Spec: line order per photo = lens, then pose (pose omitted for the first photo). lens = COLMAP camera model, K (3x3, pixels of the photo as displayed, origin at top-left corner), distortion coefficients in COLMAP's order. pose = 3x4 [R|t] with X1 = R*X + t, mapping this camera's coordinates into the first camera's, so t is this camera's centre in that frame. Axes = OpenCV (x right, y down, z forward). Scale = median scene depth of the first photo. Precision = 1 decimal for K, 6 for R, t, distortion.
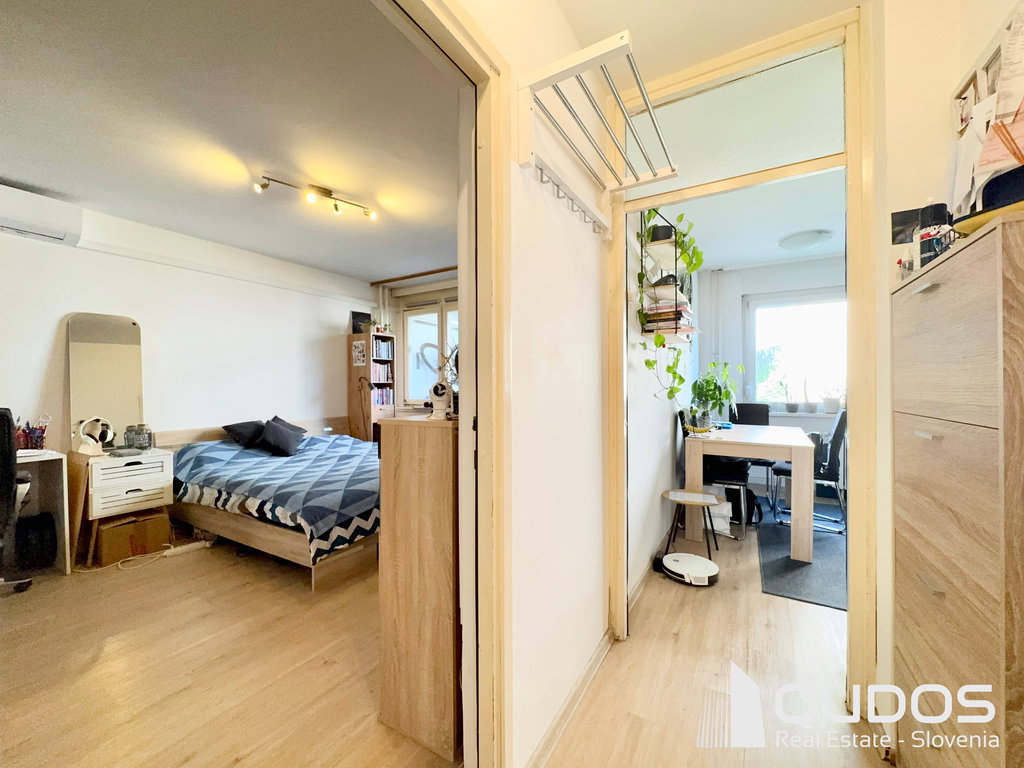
lens RADIAL K [[408.9, 0, 510.9], [0, 408.9, 382.9], [0, 0, 1]] dist [-0.000592, -0.000899]
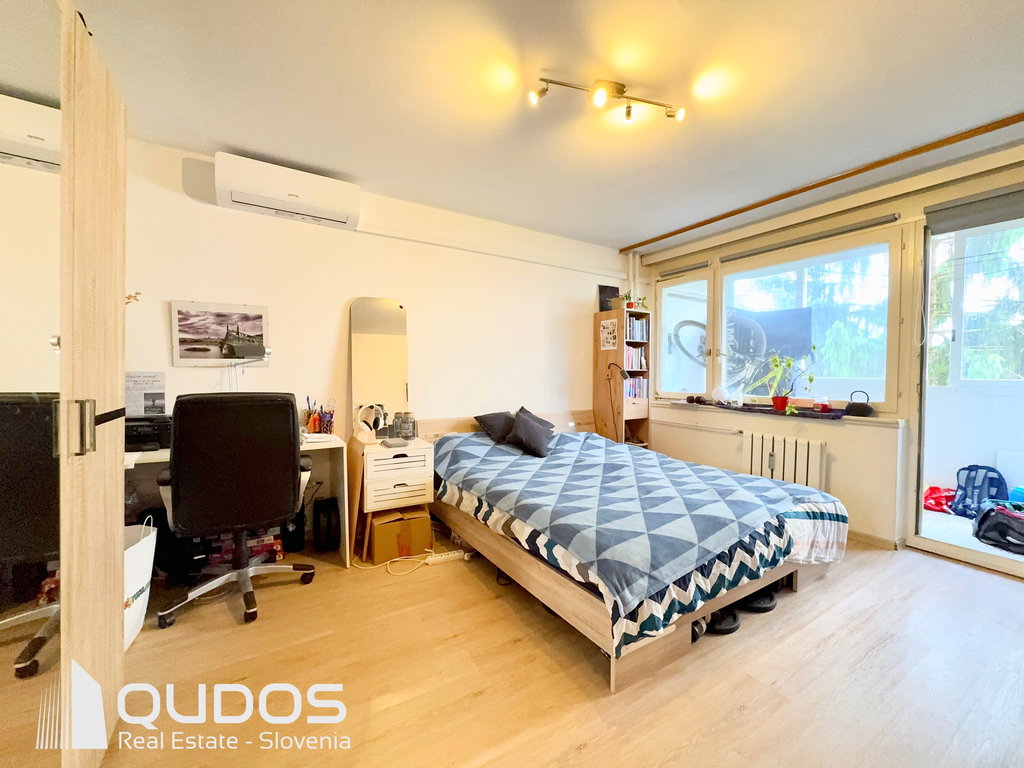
lens RADIAL K [[408.9, 0, 509.8], [0, 408.9, 378.7], [0, 0, 1]] dist [-0.000592, -0.000899]
pose [[0.885130, 0.017478, -0.465015, -0.264840], [-0.009494, 0.999765, 0.019507, 0.003886], [0.465247, -0.012851, 0.885088, 0.284549]]
